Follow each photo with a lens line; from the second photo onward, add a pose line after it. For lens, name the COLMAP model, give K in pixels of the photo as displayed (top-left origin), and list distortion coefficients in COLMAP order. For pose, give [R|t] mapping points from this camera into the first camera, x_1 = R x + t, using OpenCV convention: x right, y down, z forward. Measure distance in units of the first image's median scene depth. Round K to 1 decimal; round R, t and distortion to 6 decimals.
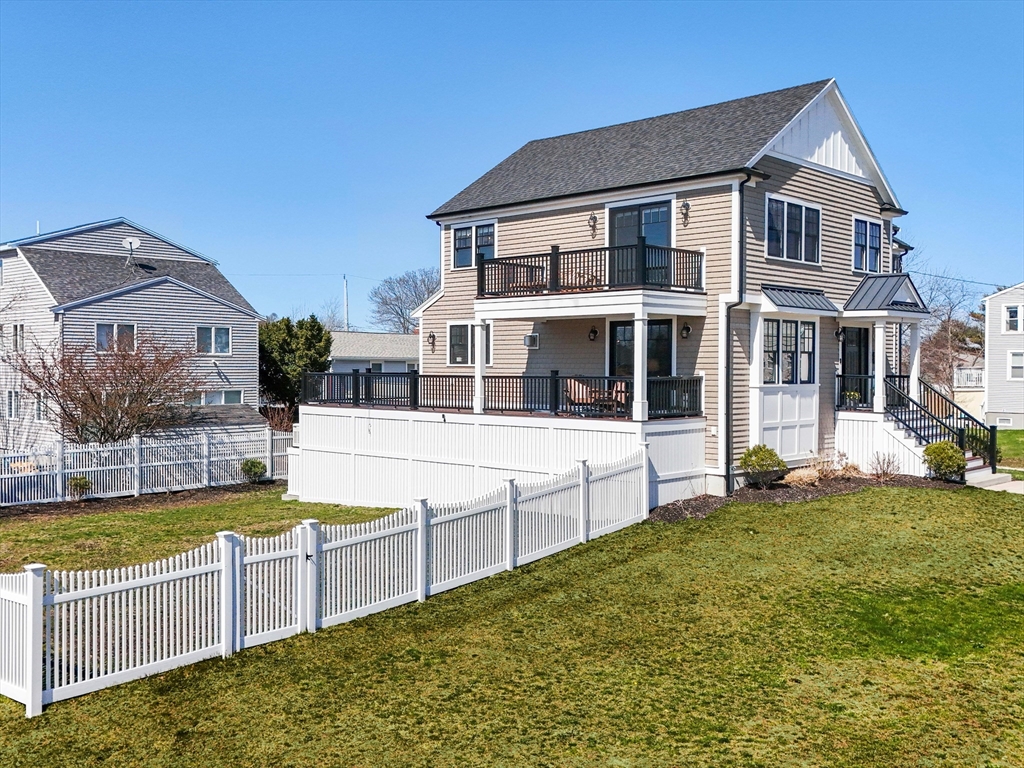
lens RADIAL K [[1011.1, 0, 498.9], [0, 1011.1, 385.2], [0, 0, 1]] dist [0.059281, 0.000000]
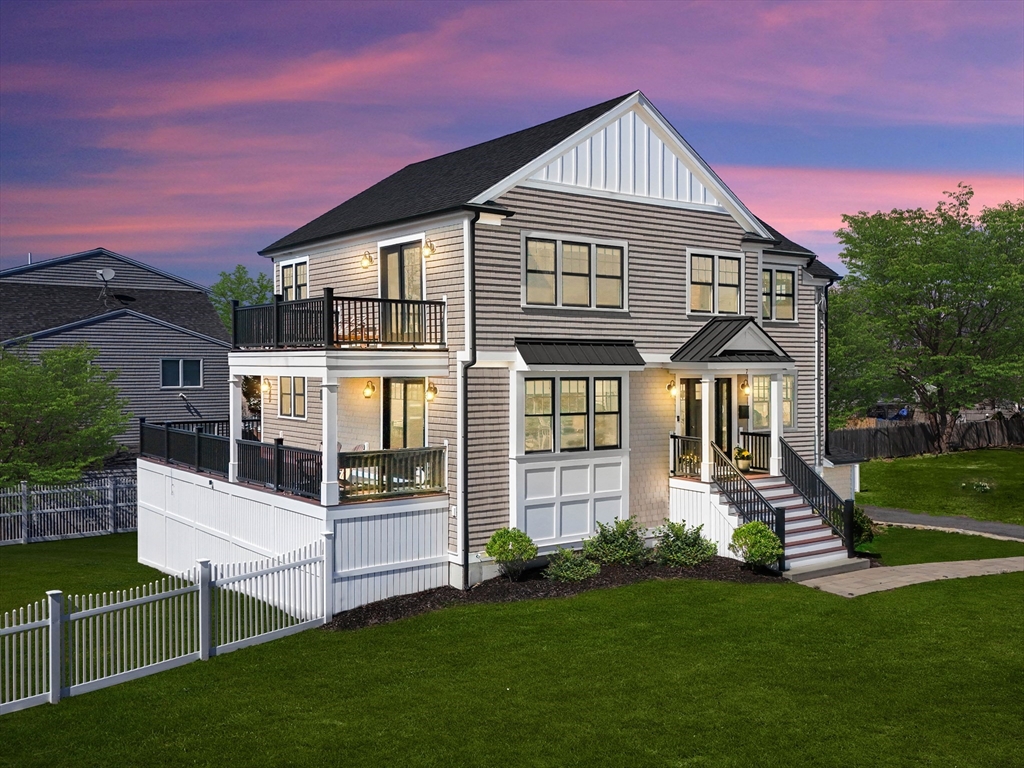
lens RADIAL K [[1011.1, 0, 581.3], [0, 1011.1, 378.8], [0, 0, 1]] dist [0.059281, 0.000000]
pose [[0.989781, -0.000193, -0.142596, 0.395968], [-0.000685, 0.999981, -0.006111, -0.055072], [0.142594, 0.006146, 0.989762, 0.155340]]
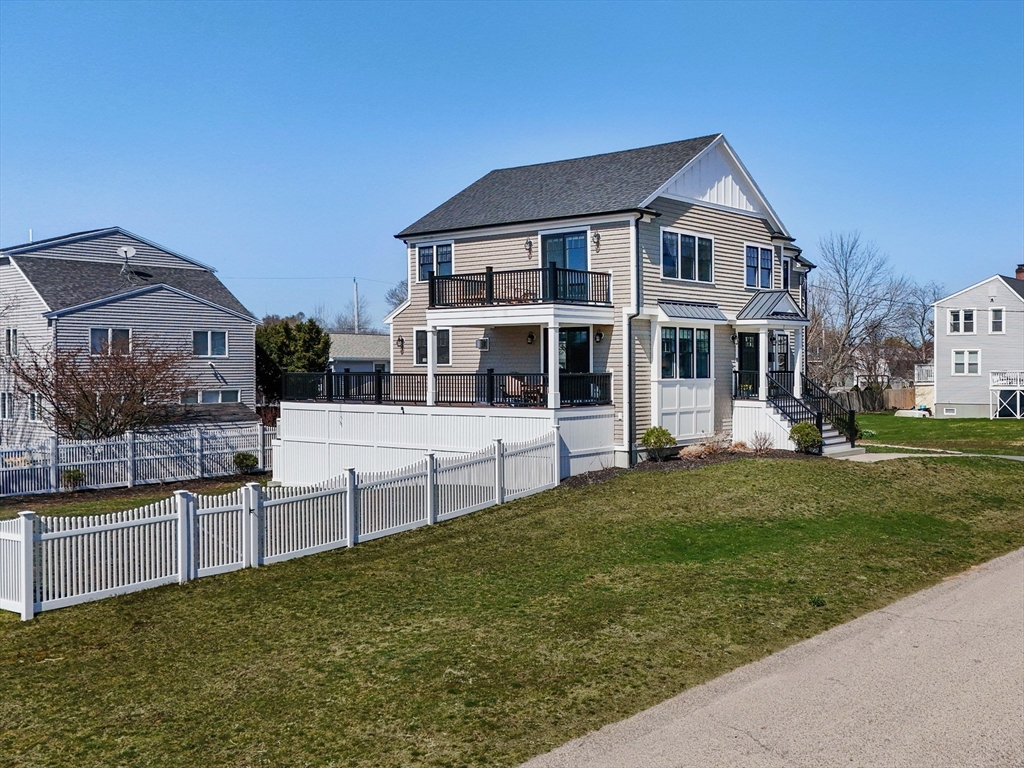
lens RADIAL K [[1034.1, 0, 701.6], [0, 1034.1, 389.8], [0, 0, 1]] dist [0.007530, 0.000000]
pose [[0.988195, -0.009756, 0.152890, 0.105197], [0.009058, 0.999945, 0.005262, 0.006020], [-0.152933, -0.003815, 0.988229, -0.249947]]
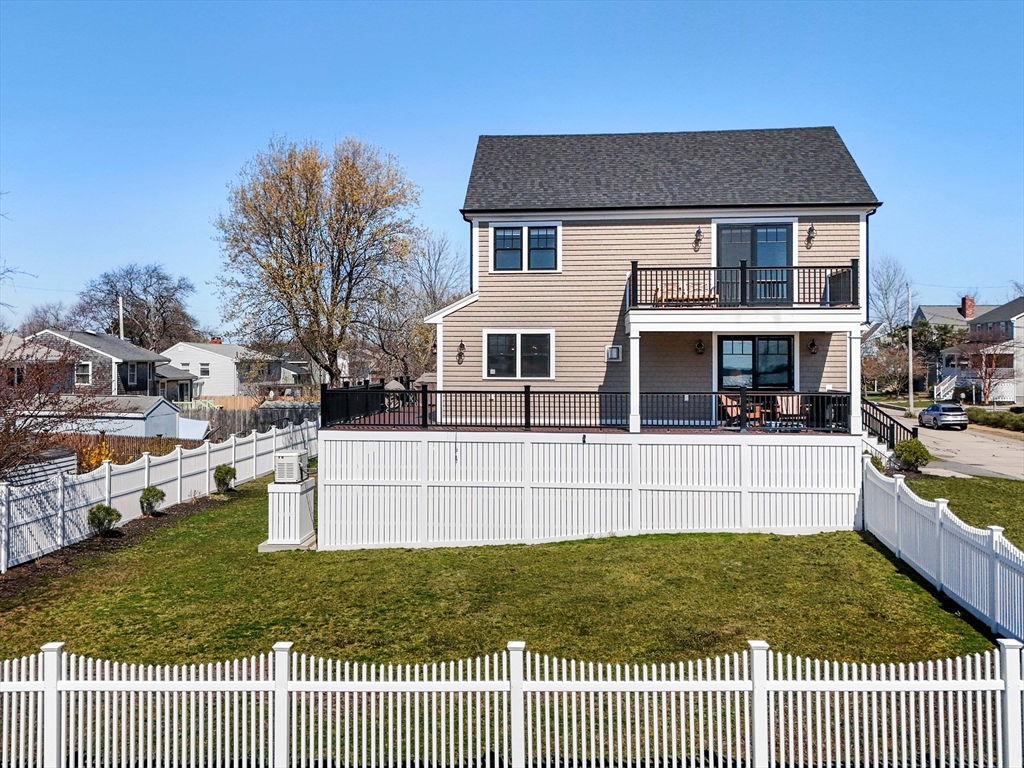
lens RADIAL K [[1042.8, 0, 463.5], [0, 1042.8, 352.6], [0, 0, 1]] dist [0.016472, 0.000000]
pose [[0.801468, 0.002214, 0.598034, -0.701217], [0.013947, 0.999652, -0.022393, -0.025578], [-0.597875, 0.026288, 0.801158, 0.312085]]
